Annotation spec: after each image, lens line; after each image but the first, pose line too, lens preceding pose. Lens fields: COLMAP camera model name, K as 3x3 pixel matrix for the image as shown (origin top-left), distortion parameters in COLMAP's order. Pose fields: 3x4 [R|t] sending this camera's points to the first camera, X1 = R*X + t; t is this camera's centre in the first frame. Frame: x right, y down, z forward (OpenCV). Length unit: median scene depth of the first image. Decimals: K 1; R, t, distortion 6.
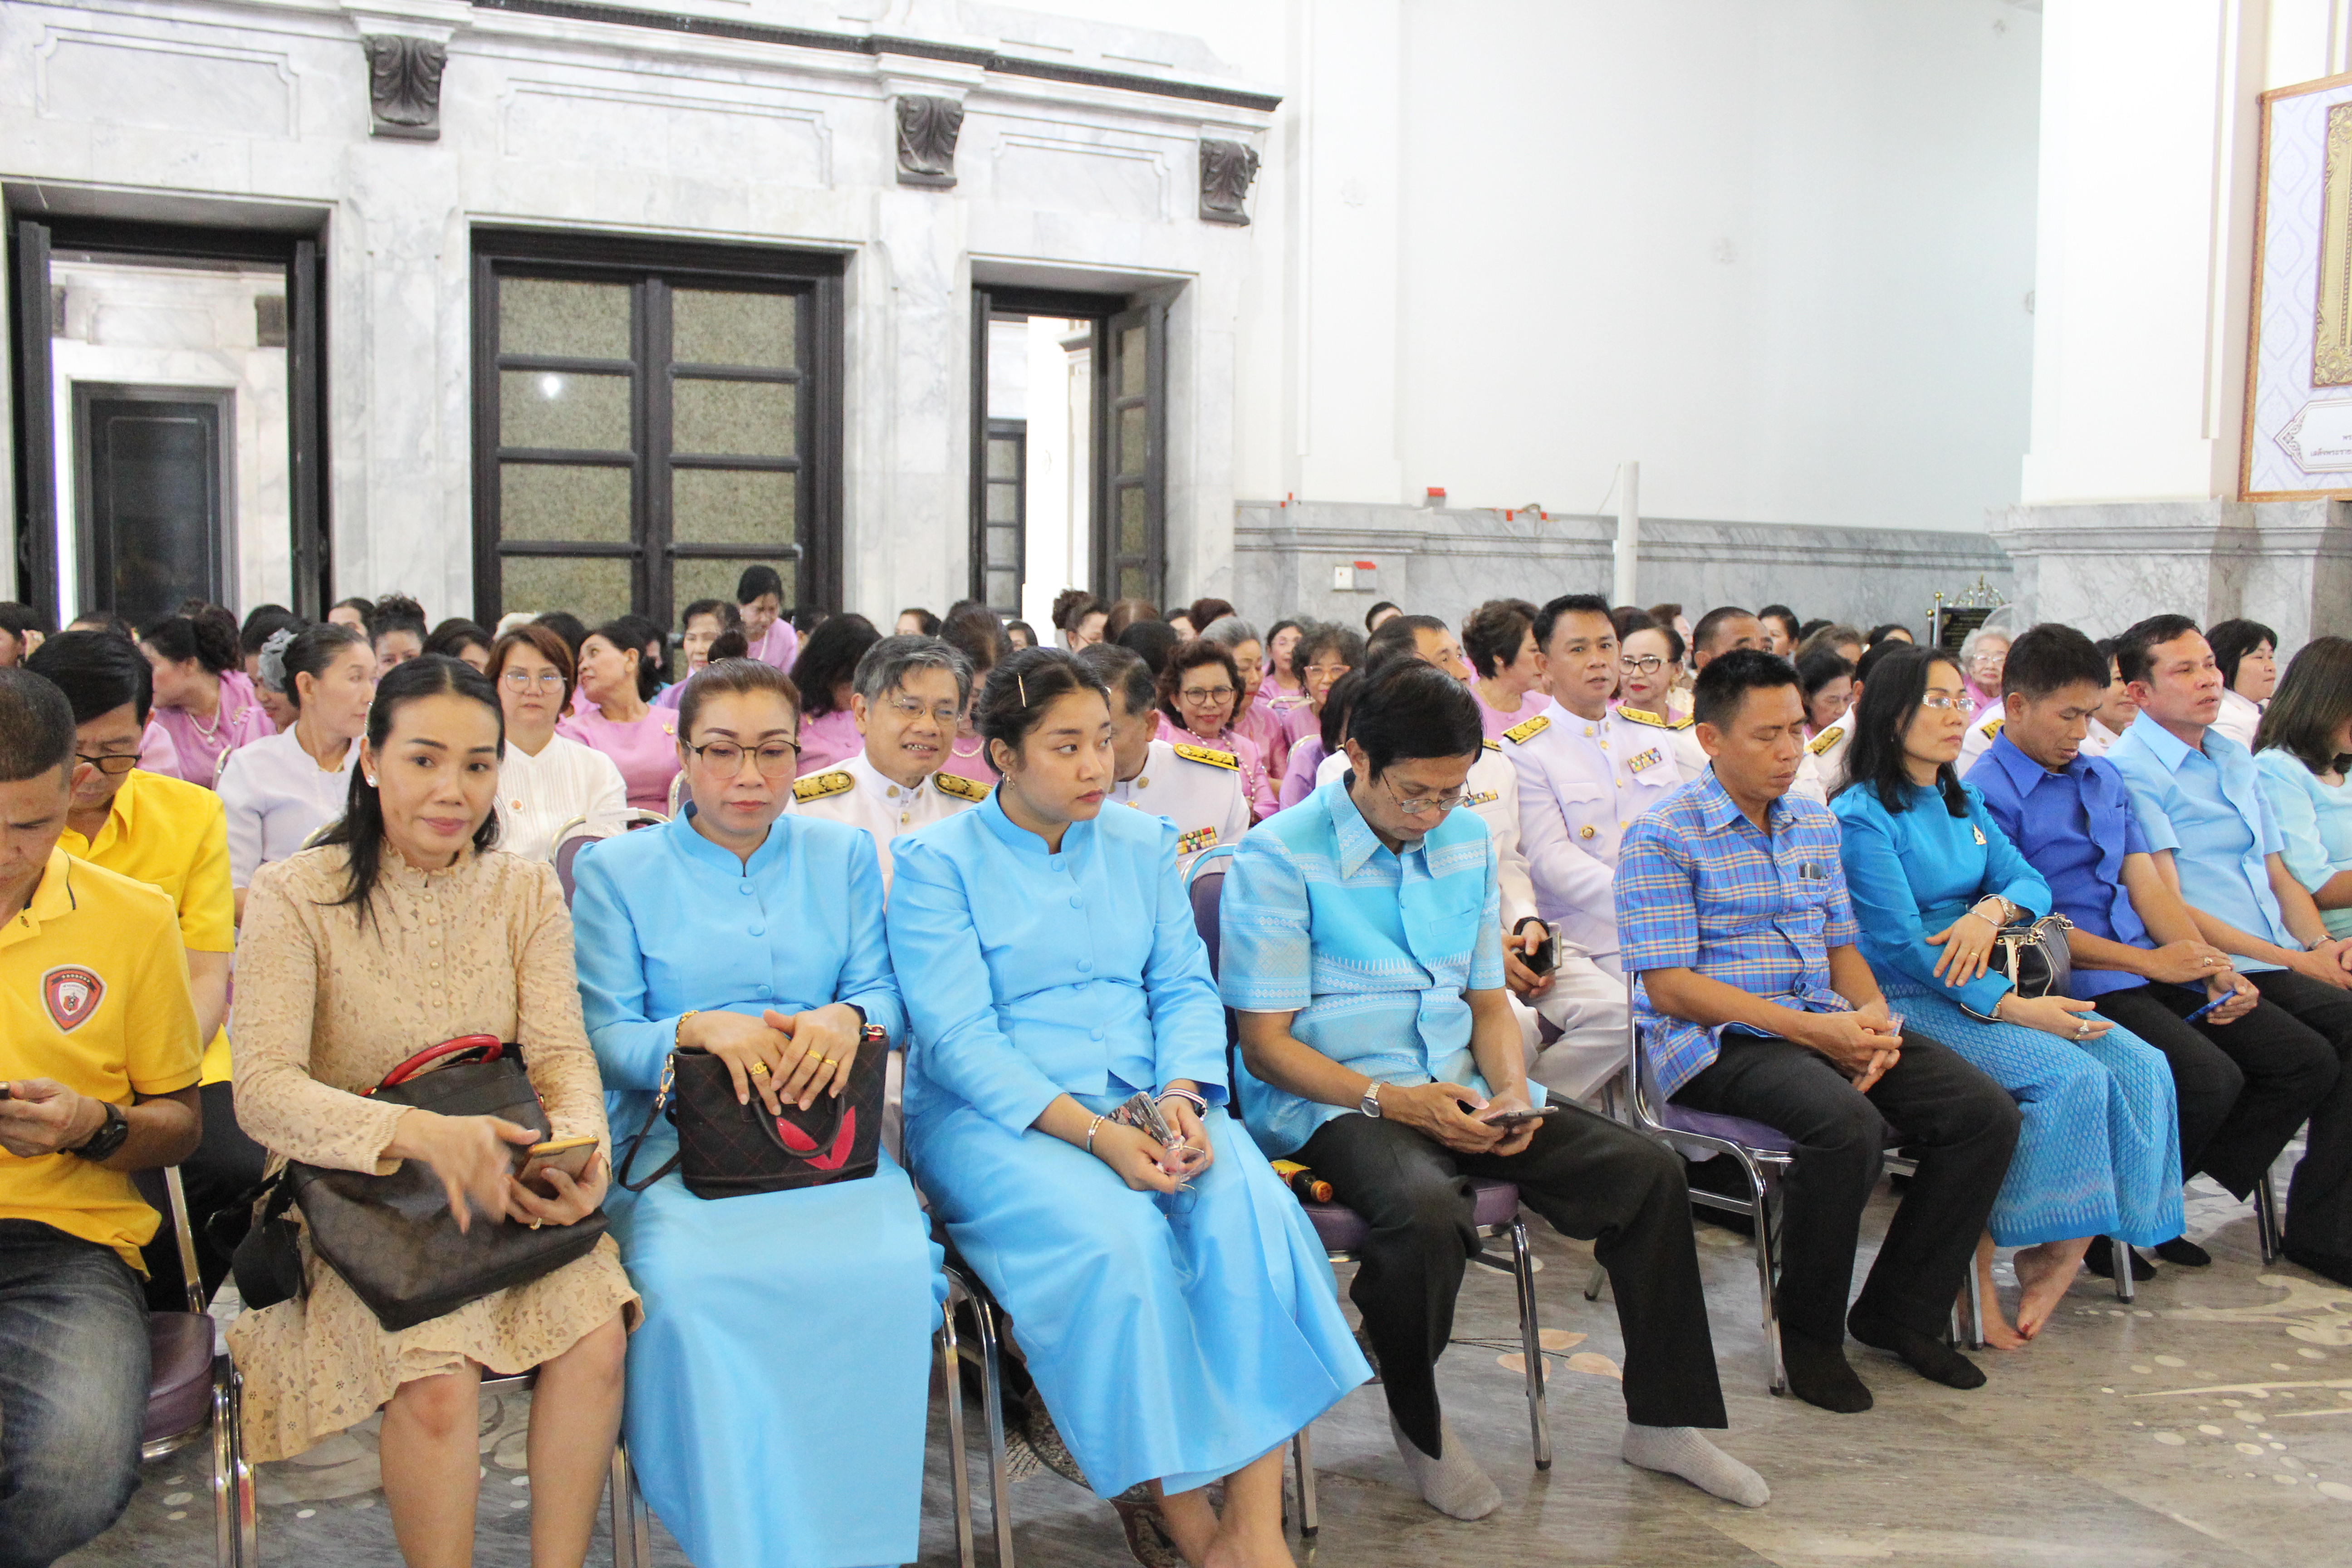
lens RADIAL K [[1984.7, 0, 1176.0], [0, 1984.7, 784.0], [0, 0, 1]] dist [-0.148299, 0.133927]
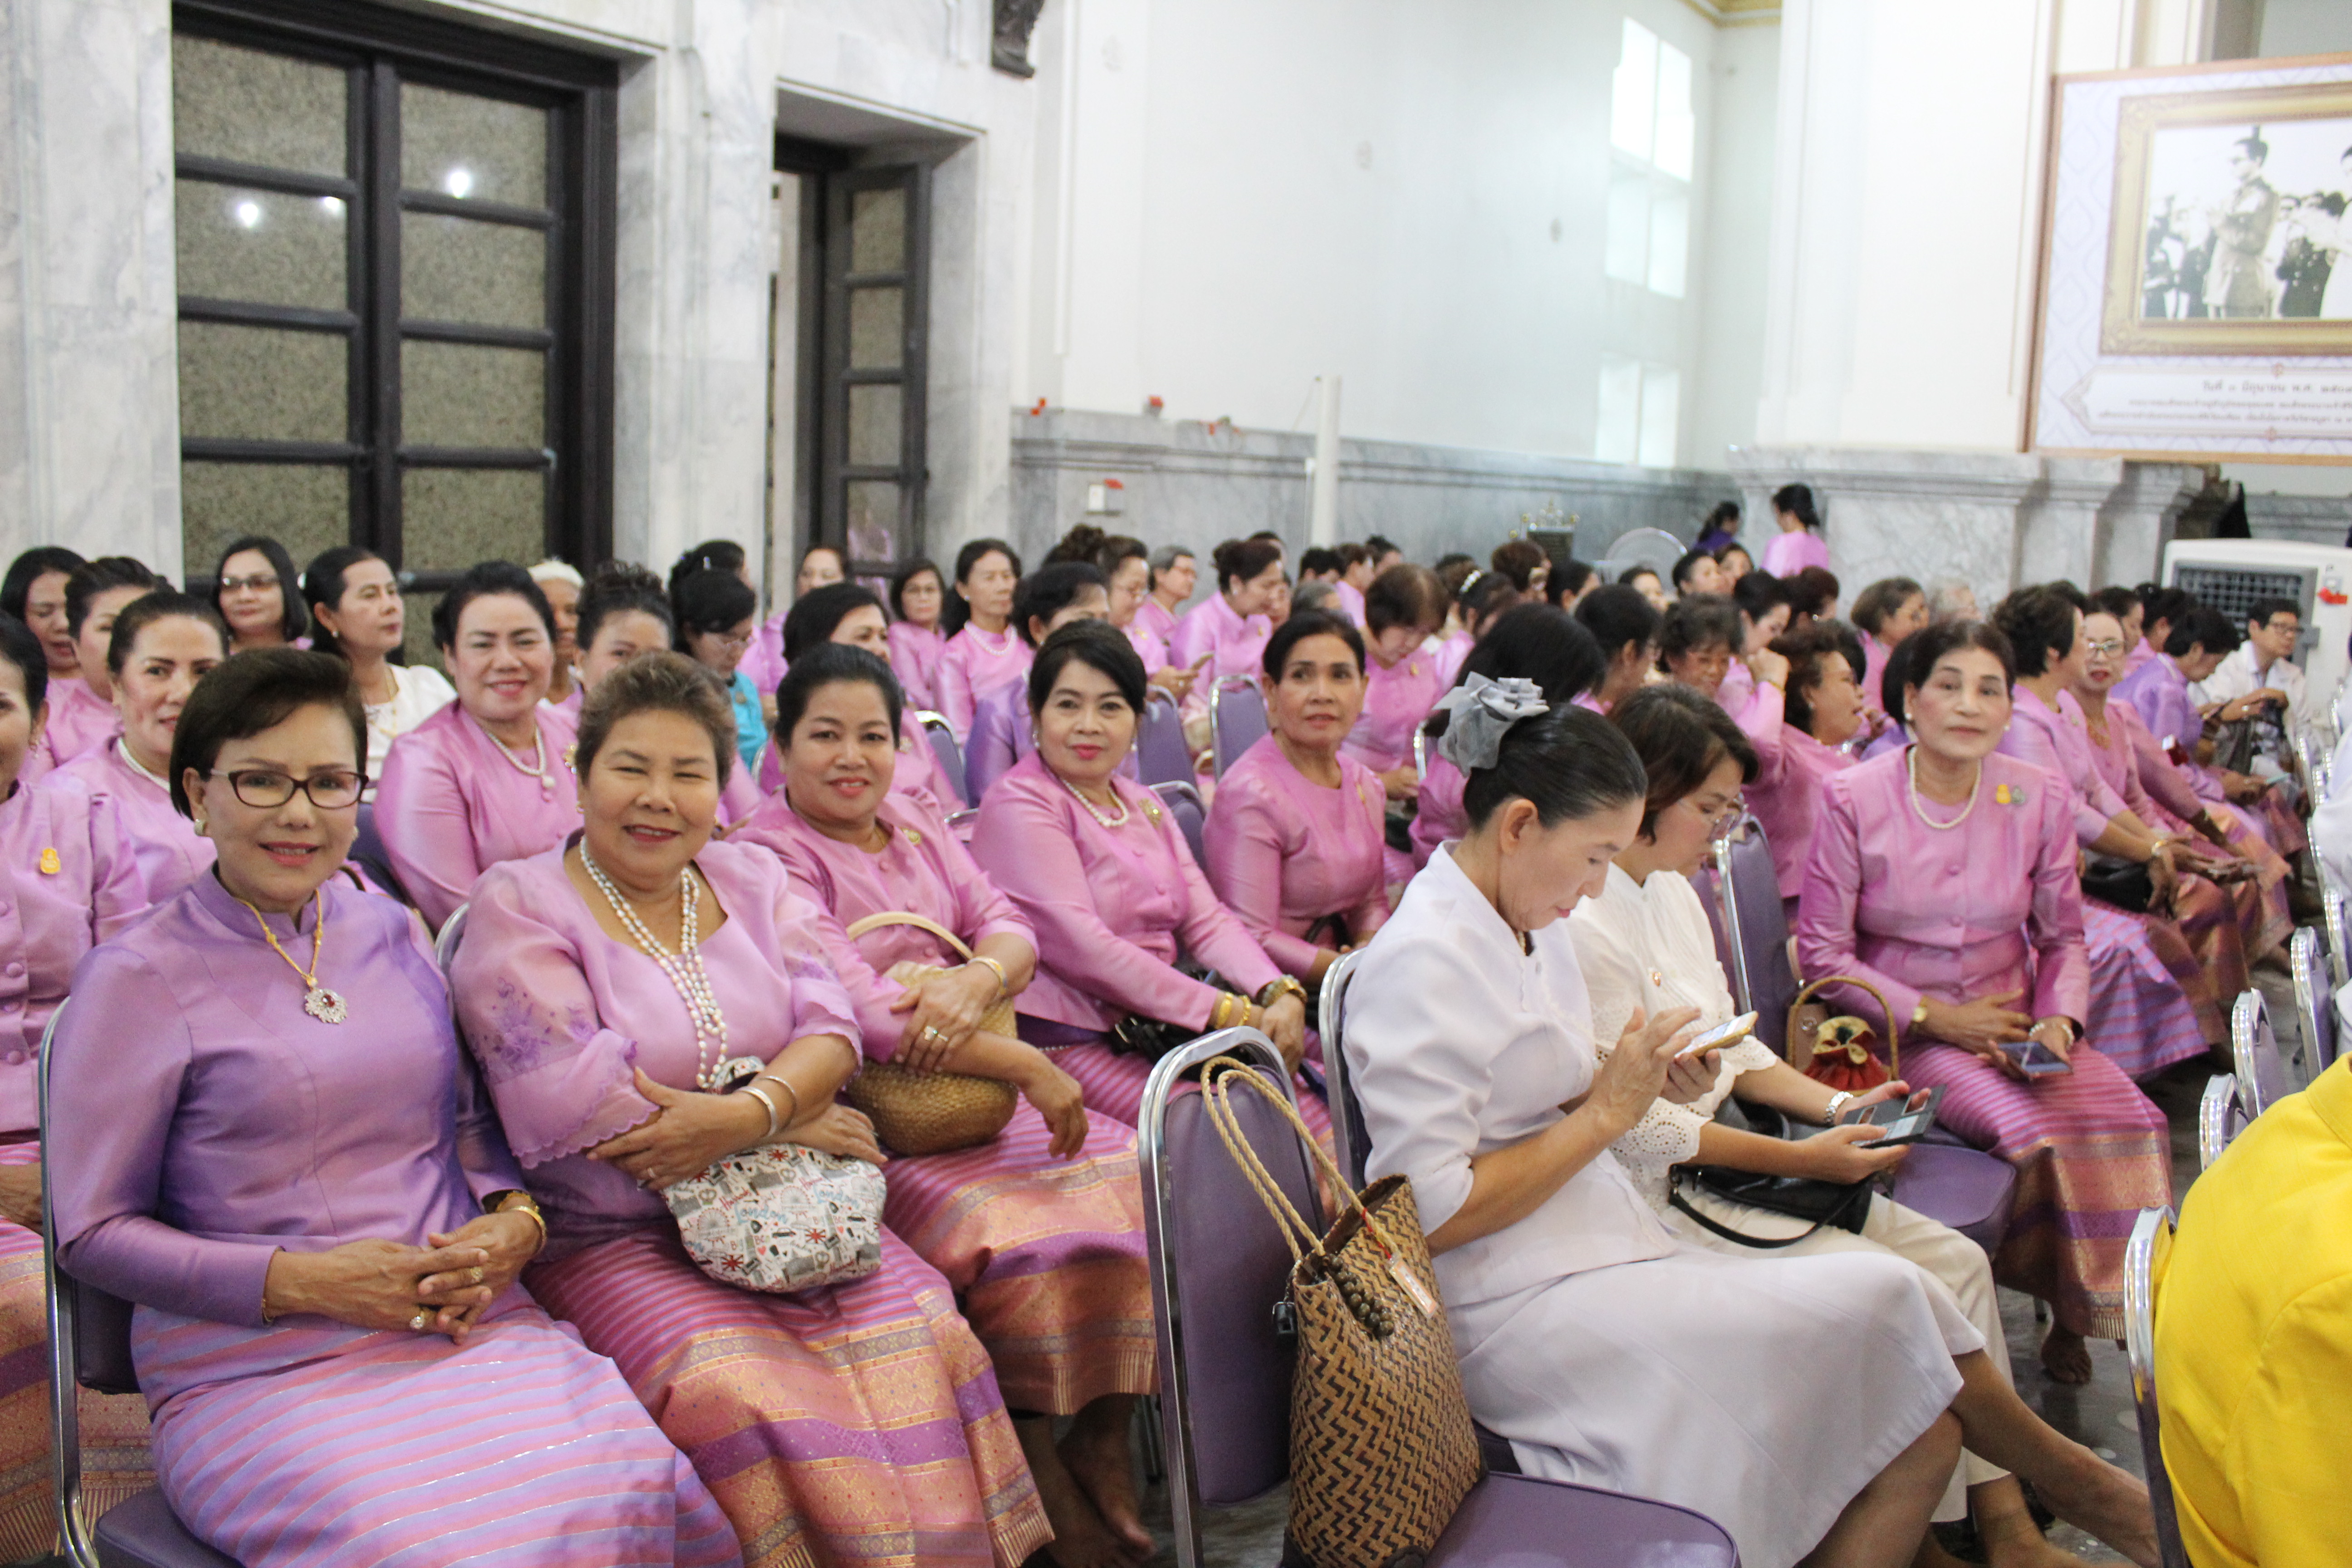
lens RADIAL K [[1984.7, 0, 1176.0], [0, 1984.7, 784.0], [0, 0, 1]] dist [-0.148299, 0.133927]
pose [[0.873193, -0.052180, 0.484573, -0.360756], [0.022423, 0.997500, 0.067008, -0.041563], [-0.486859, -0.047645, 0.872180, 0.248548]]
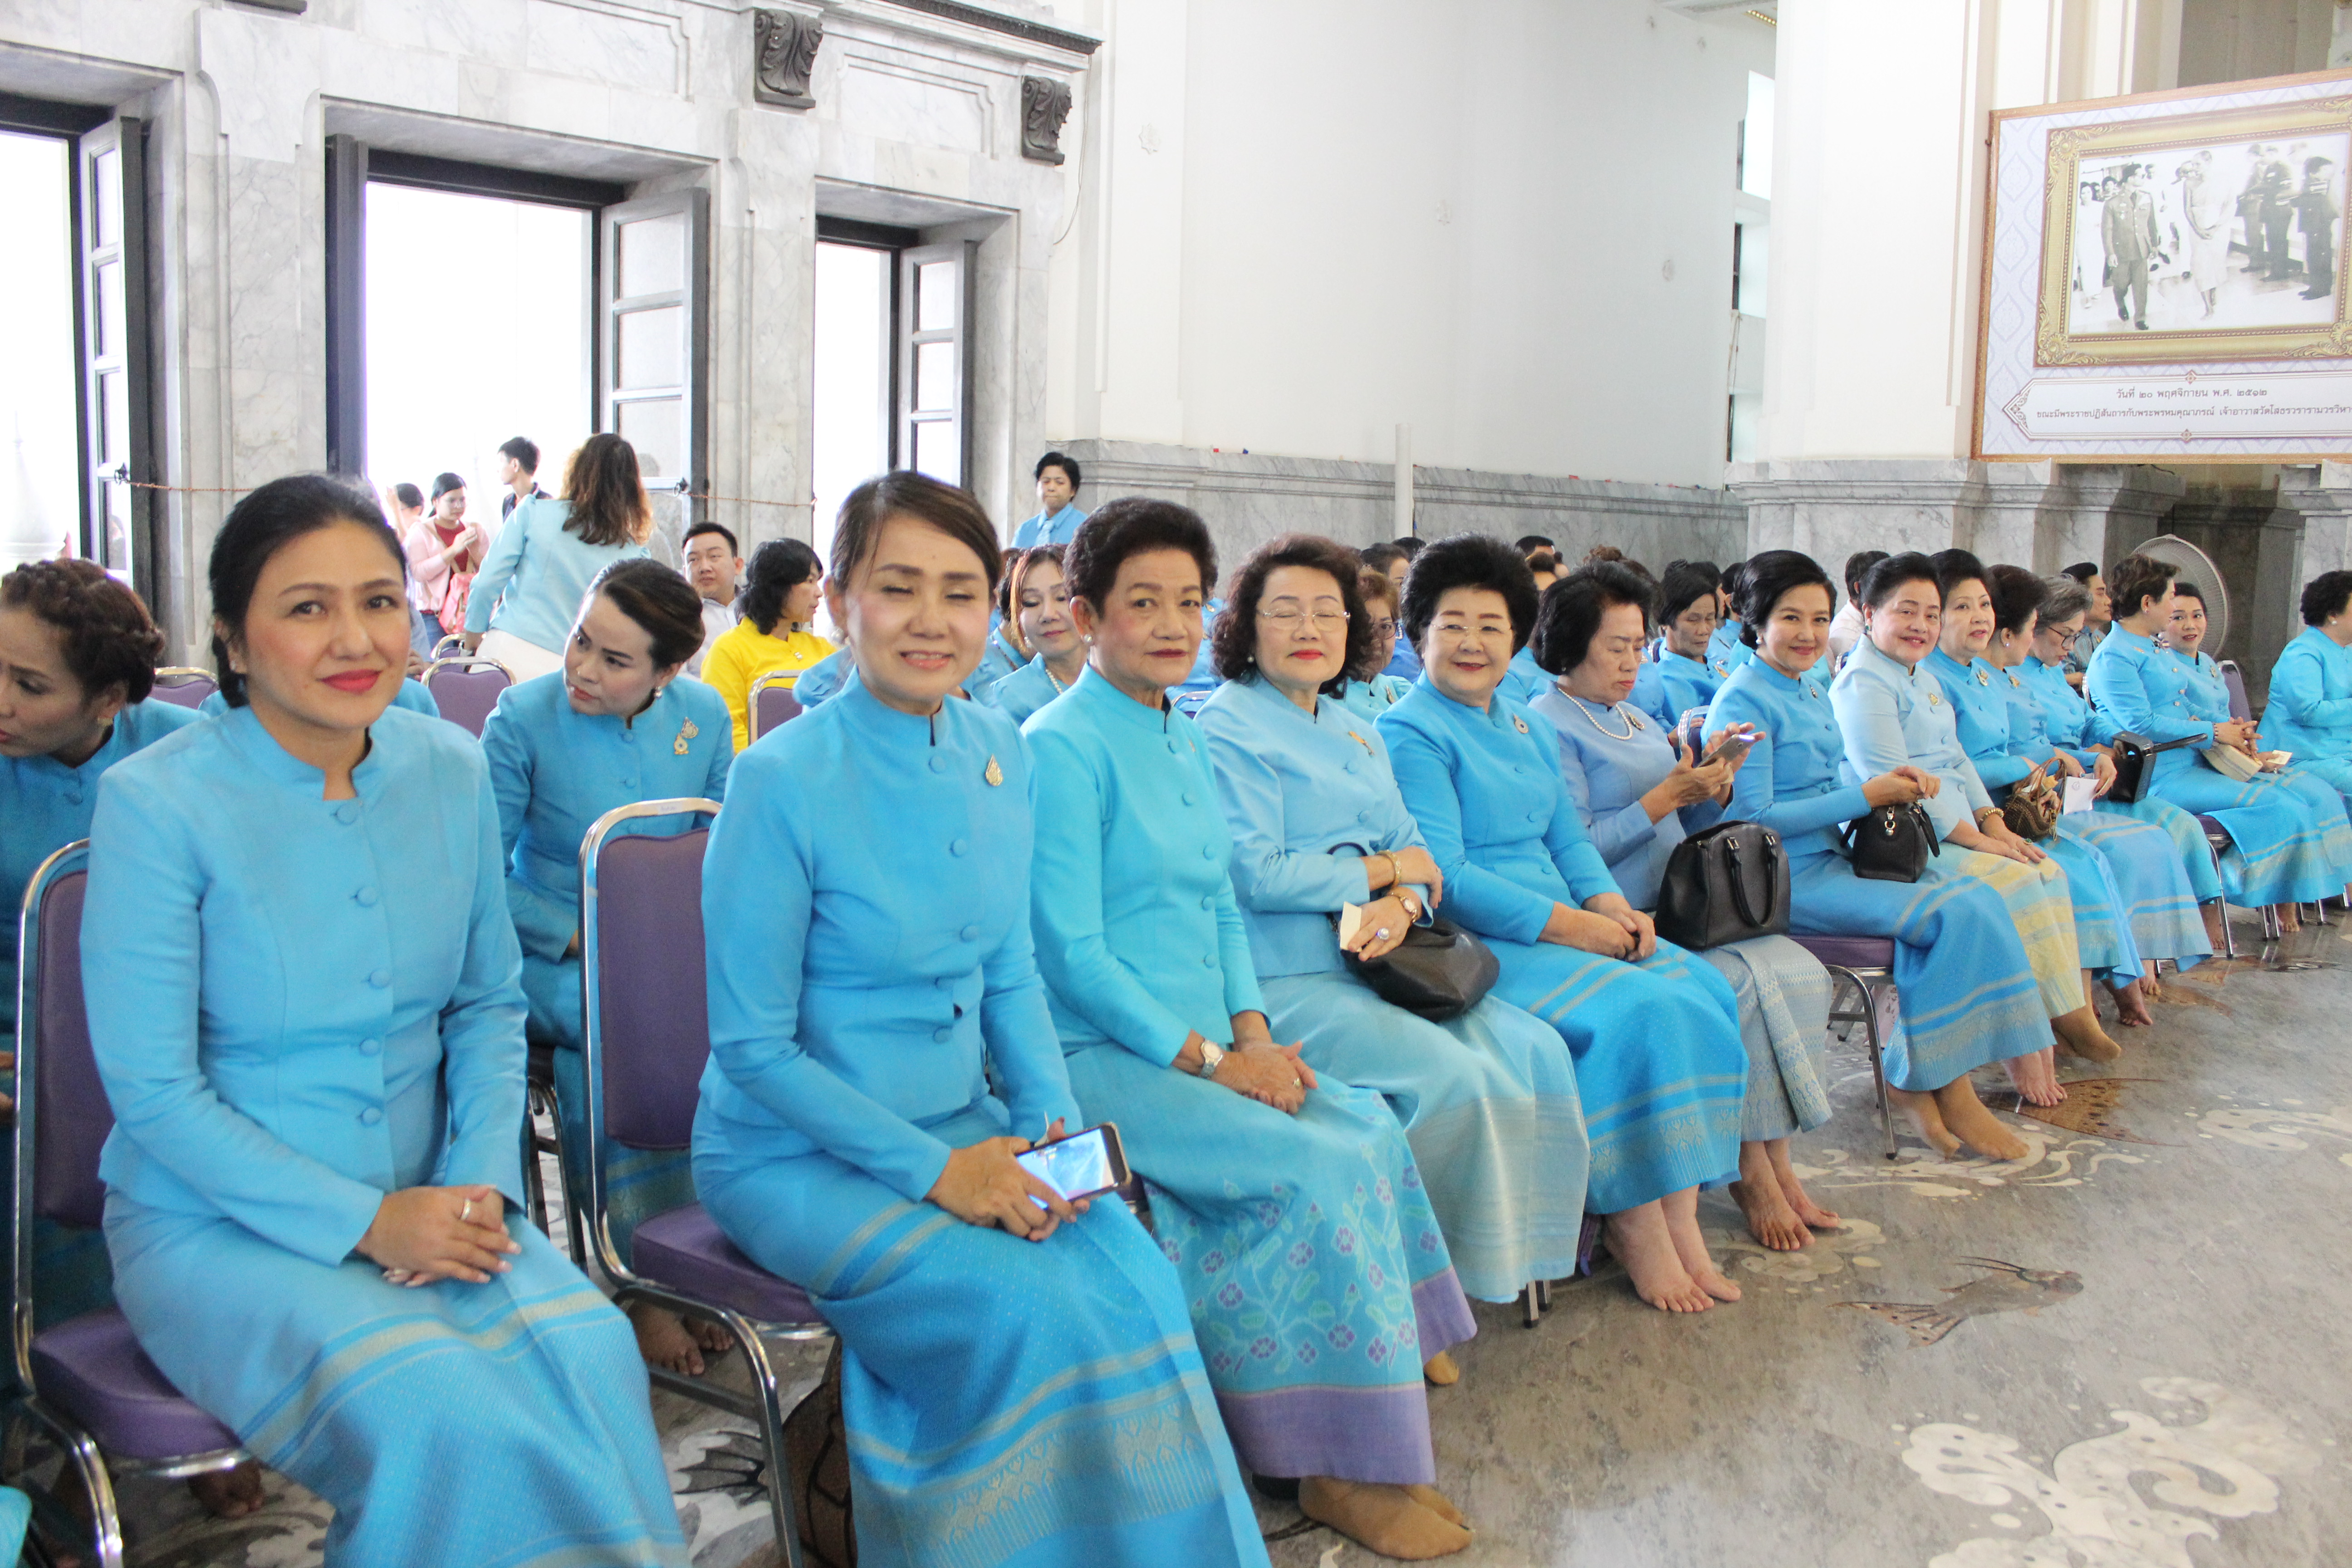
lens RADIAL K [[1984.7, 0, 1176.0], [0, 1984.7, 784.0], [0, 0, 1]] dist [-0.148299, 0.133927]
pose [[0.957514, -0.021978, 0.287548, -0.226141], [0.012953, 0.999363, 0.033252, 0.002561], [-0.288096, -0.028114, 0.957189, 0.006632]]
